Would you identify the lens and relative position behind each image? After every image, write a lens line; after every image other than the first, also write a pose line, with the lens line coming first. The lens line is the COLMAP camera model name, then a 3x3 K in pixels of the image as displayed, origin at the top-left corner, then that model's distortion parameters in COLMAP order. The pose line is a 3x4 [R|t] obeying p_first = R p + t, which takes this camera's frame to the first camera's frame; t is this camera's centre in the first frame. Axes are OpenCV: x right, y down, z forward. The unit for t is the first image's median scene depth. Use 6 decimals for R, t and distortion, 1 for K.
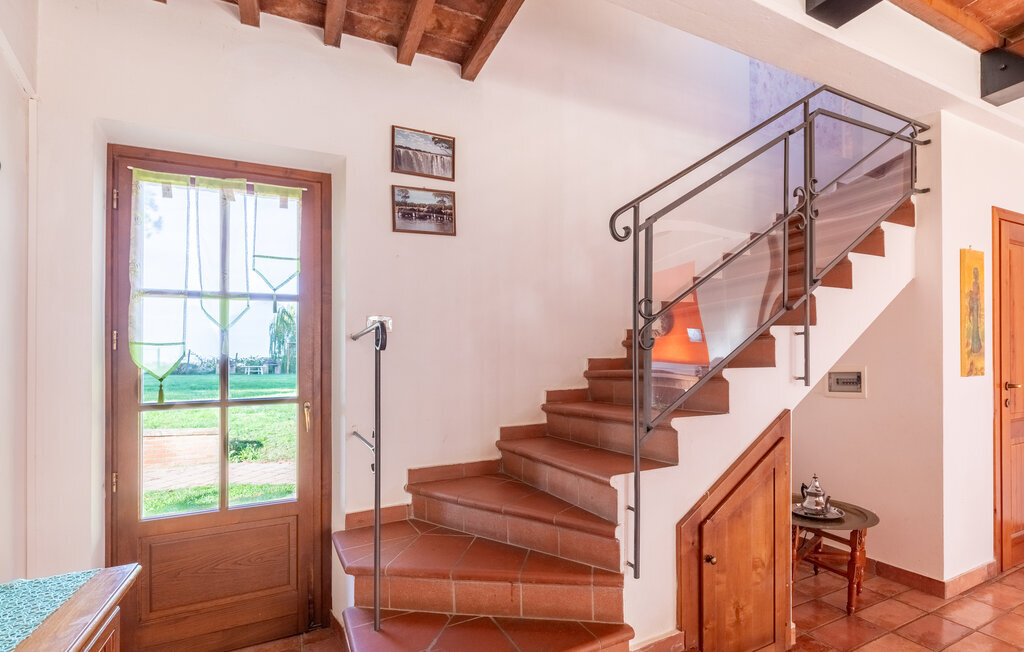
lens RADIAL K [[465.3, 0, 513.0], [0, 465.3, 353.8], [0, 0, 1]] dist [0.003101, 0.000072]
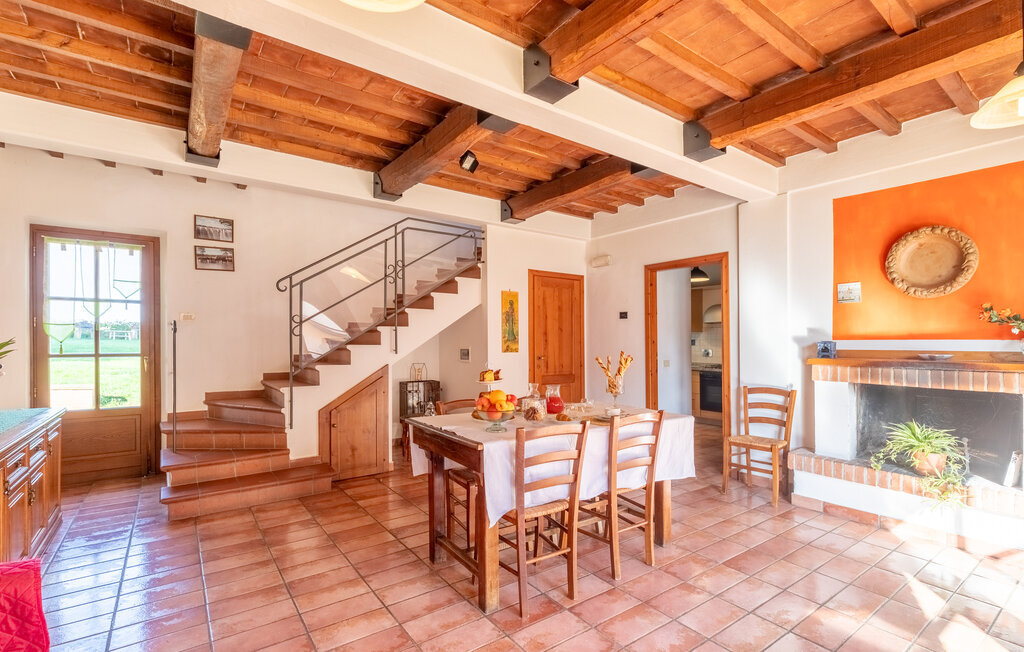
lens RADIAL K [[465.3, 0, 502.9], [0, 465.3, 352.7], [0, 0, 1]] dist [0.003101, 0.000072]
pose [[0.983621, 0.026422, 0.178299, 0.683525], [-0.035872, 0.998106, 0.049983, -0.061421], [-0.176641, -0.055560, 0.982706, -1.184384]]
